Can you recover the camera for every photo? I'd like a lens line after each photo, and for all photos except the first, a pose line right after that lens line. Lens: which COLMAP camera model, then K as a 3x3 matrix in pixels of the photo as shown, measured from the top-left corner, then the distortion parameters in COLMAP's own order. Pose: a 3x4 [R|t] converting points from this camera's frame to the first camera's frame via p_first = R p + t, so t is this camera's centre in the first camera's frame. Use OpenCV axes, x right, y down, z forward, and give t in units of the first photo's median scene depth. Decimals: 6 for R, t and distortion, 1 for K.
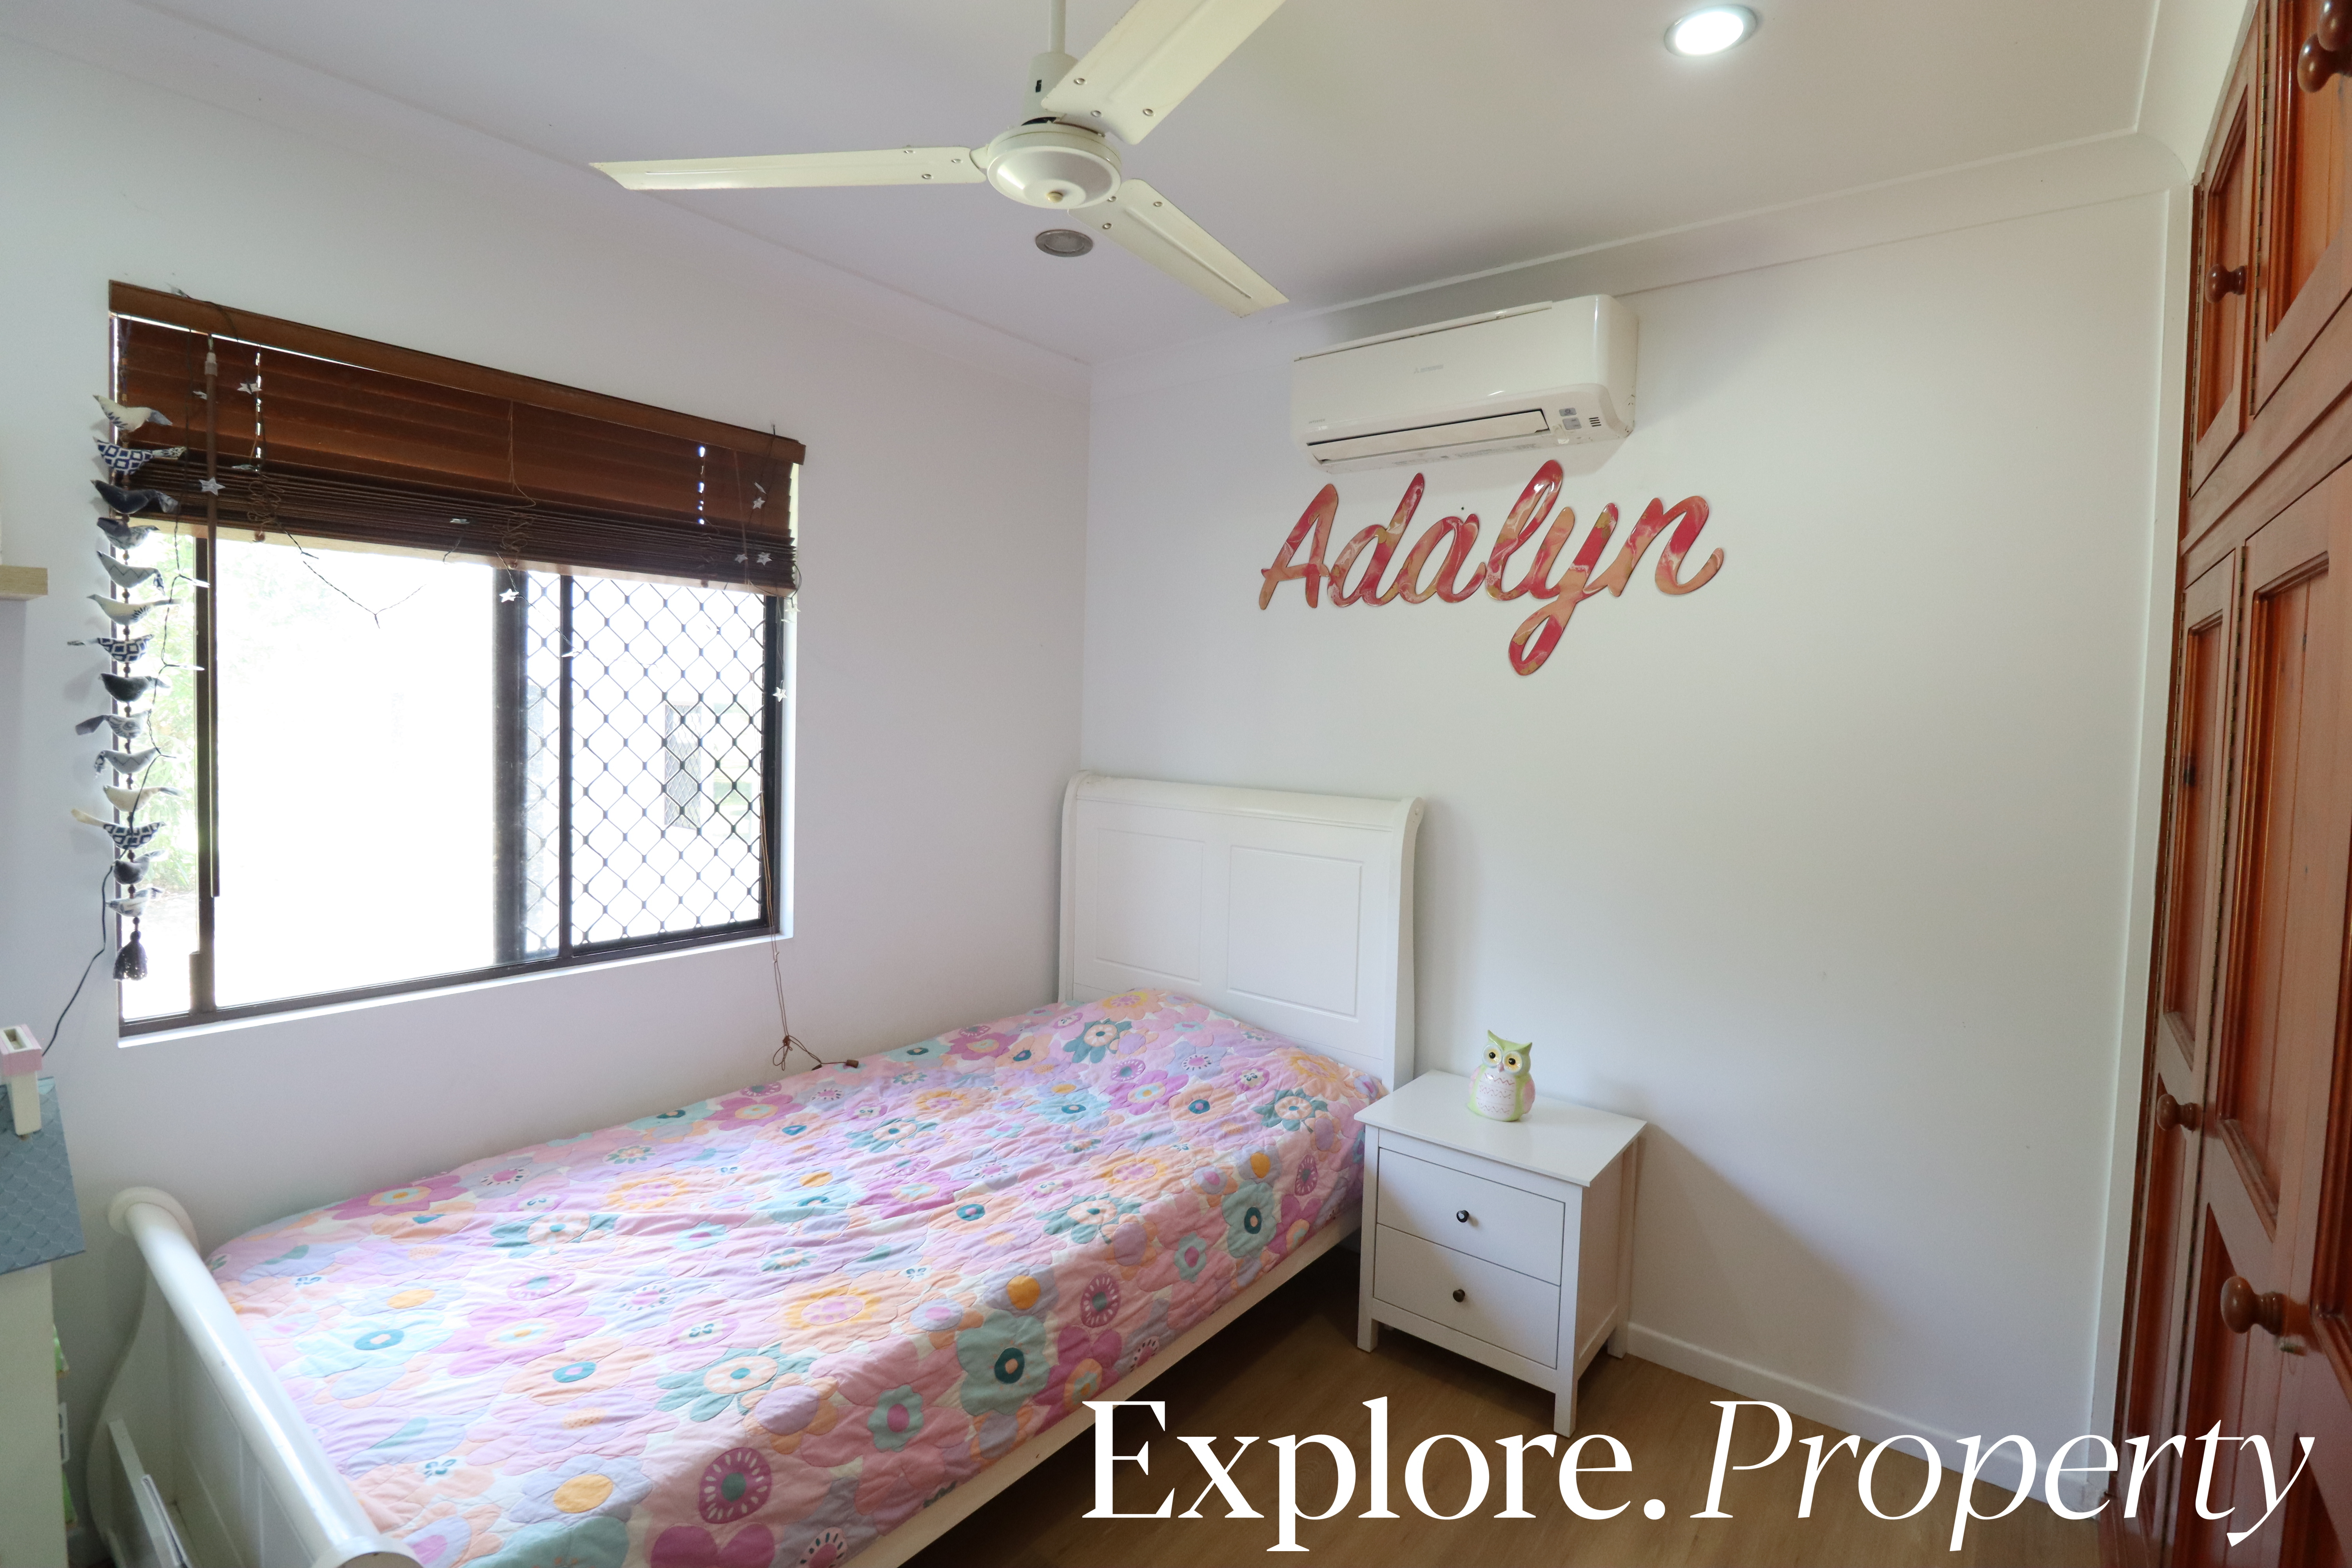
lens RADIAL K [[1083.2, 0, 1176.1], [0, 1083.2, 775.2], [0, 0, 1]] dist [-0.018463, -0.004497]
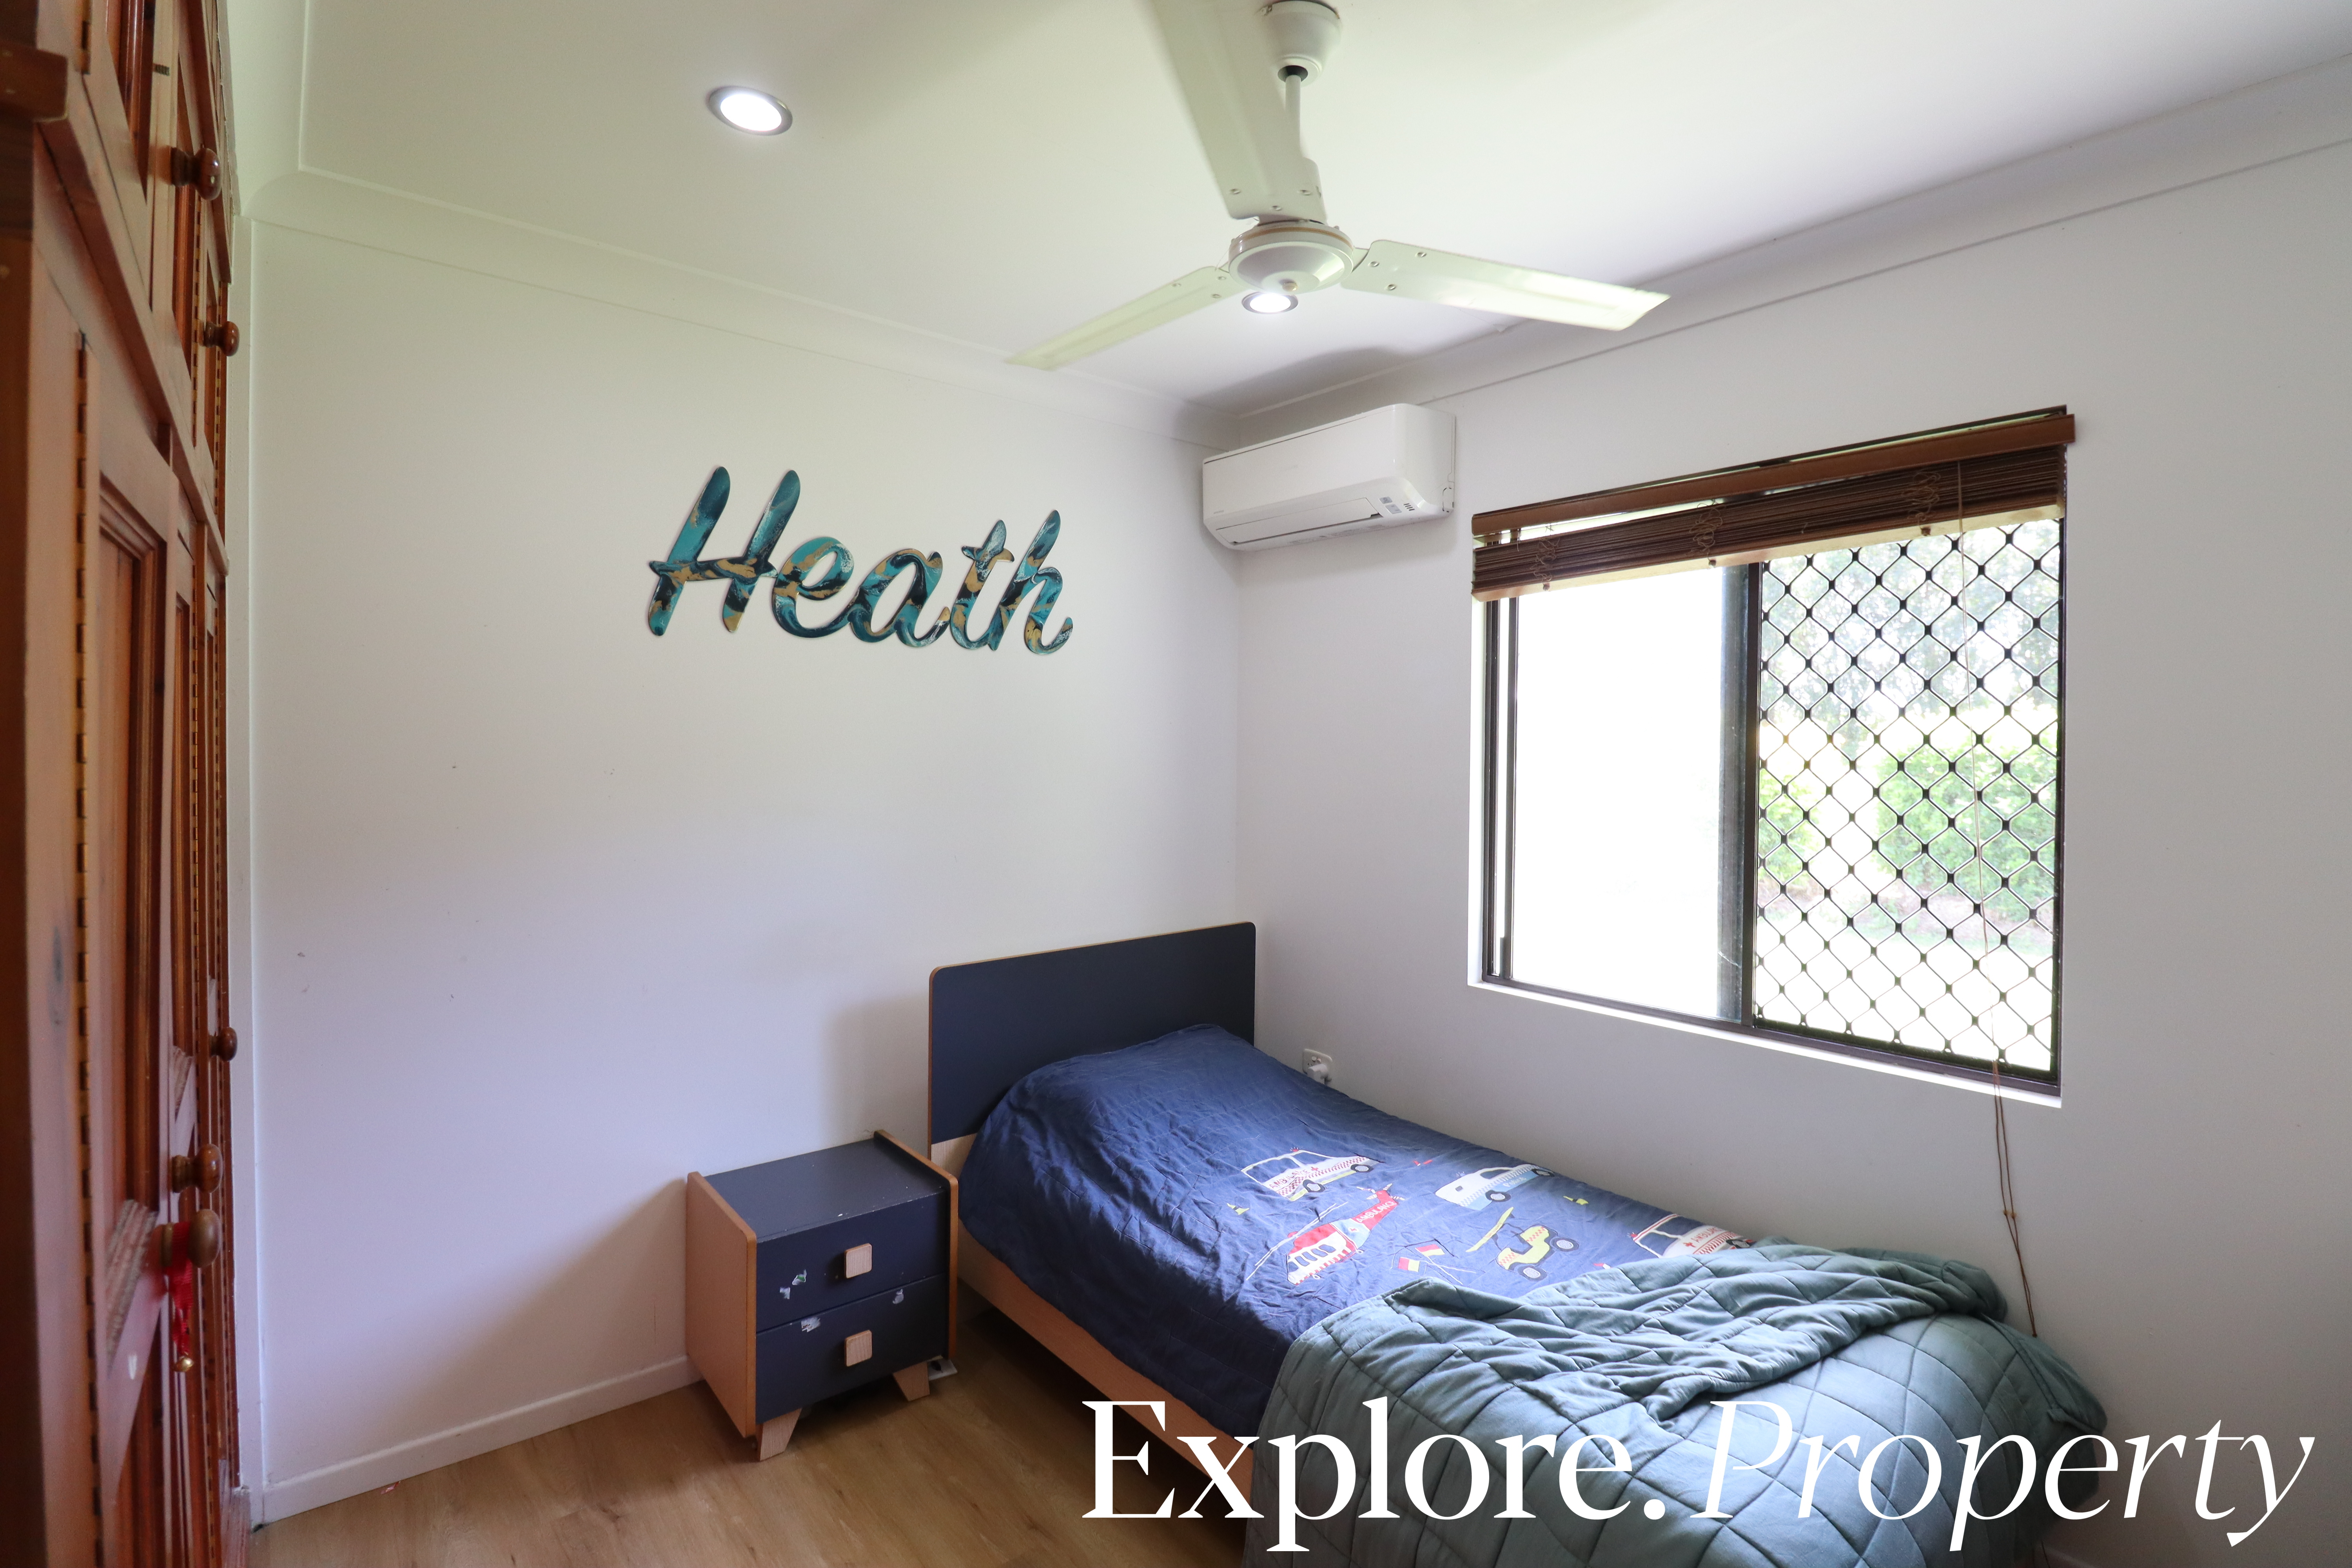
lens RADIAL K [[1083.2, 0, 1175.3], [0, 1083.2, 767.9], [0, 0, 1]] dist [-0.018463, -0.004497]
pose [[0.208891, -0.040025, 0.977119, -0.568719], [0.050505, 0.998270, 0.030094, -0.077698], [-0.976634, 0.043063, 0.210552, 0.628318]]
